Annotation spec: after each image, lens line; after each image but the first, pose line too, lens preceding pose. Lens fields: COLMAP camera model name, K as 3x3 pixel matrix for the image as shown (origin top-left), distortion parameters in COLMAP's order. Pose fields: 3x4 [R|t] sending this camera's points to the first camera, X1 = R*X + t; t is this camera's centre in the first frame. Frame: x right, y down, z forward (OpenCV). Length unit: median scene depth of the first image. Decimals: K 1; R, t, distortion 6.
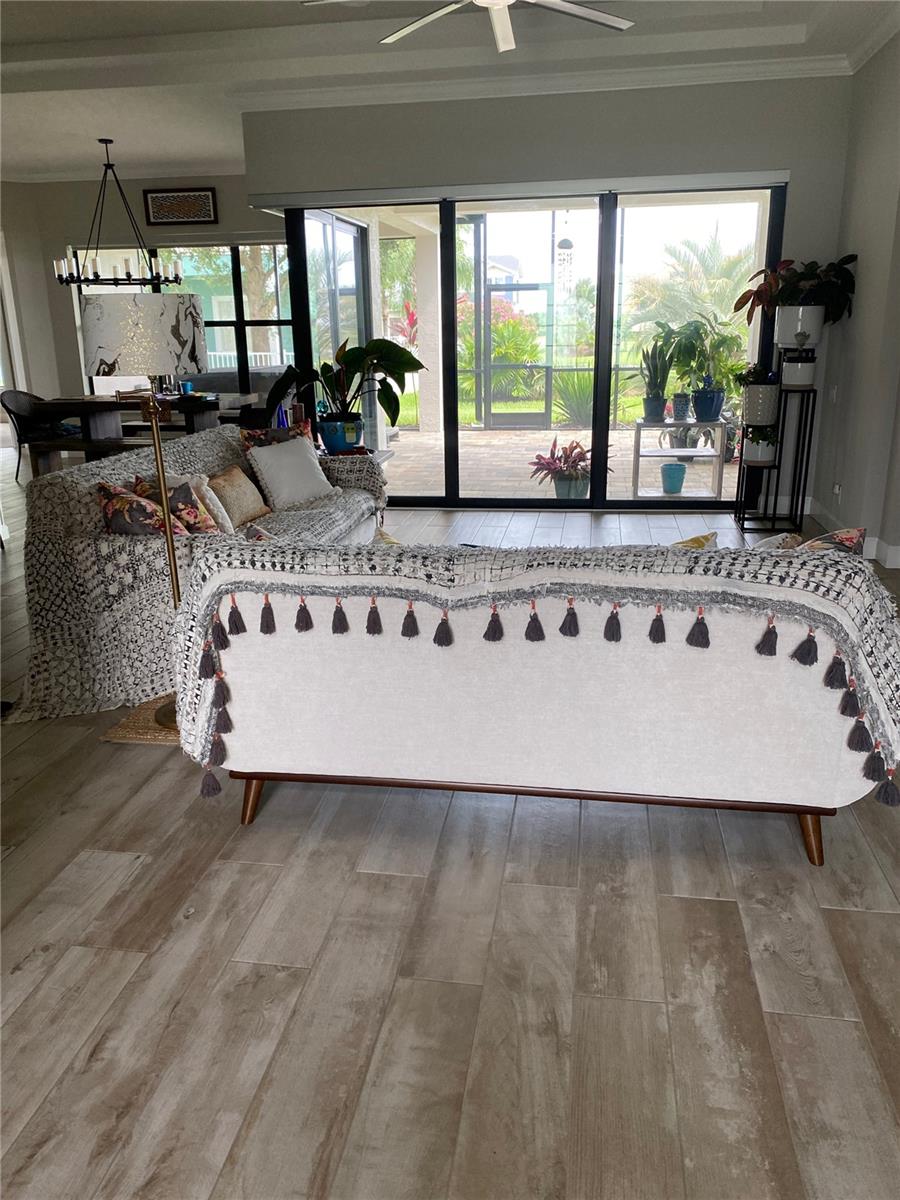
lens RADIAL K [[926.3, 0, 440.3], [0, 926.3, 601.3], [0, 0, 1]] dist [0.072603, -0.178844]
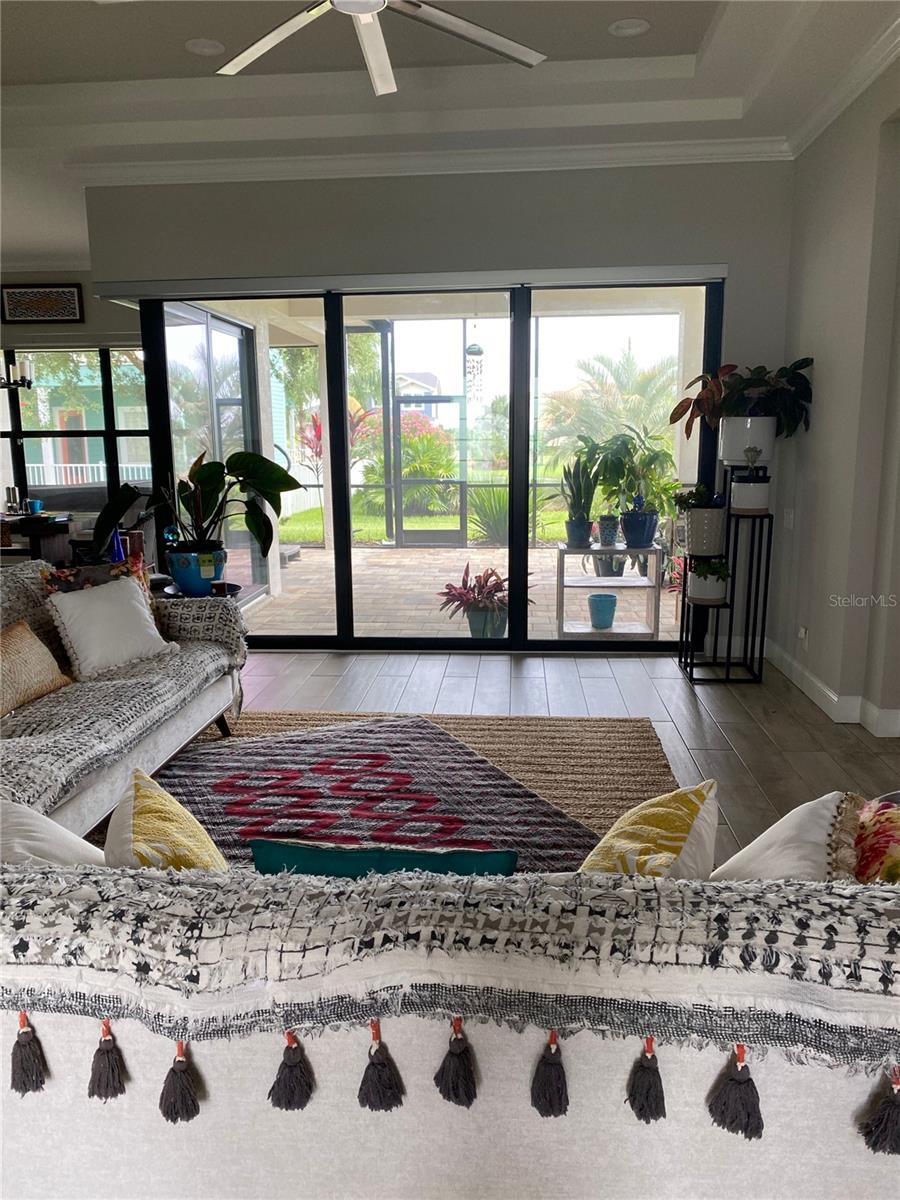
lens RADIAL K [[924.6, 0, 442.6], [0, 924.6, 605.8], [0, 0, 1]] dist [0.102799, -0.235206]
pose [[0.996440, -0.007736, 0.083947, 0.031354], [0.016922, 0.993868, -0.109274, -0.049064], [-0.082587, 0.110305, 0.990461, 0.169492]]
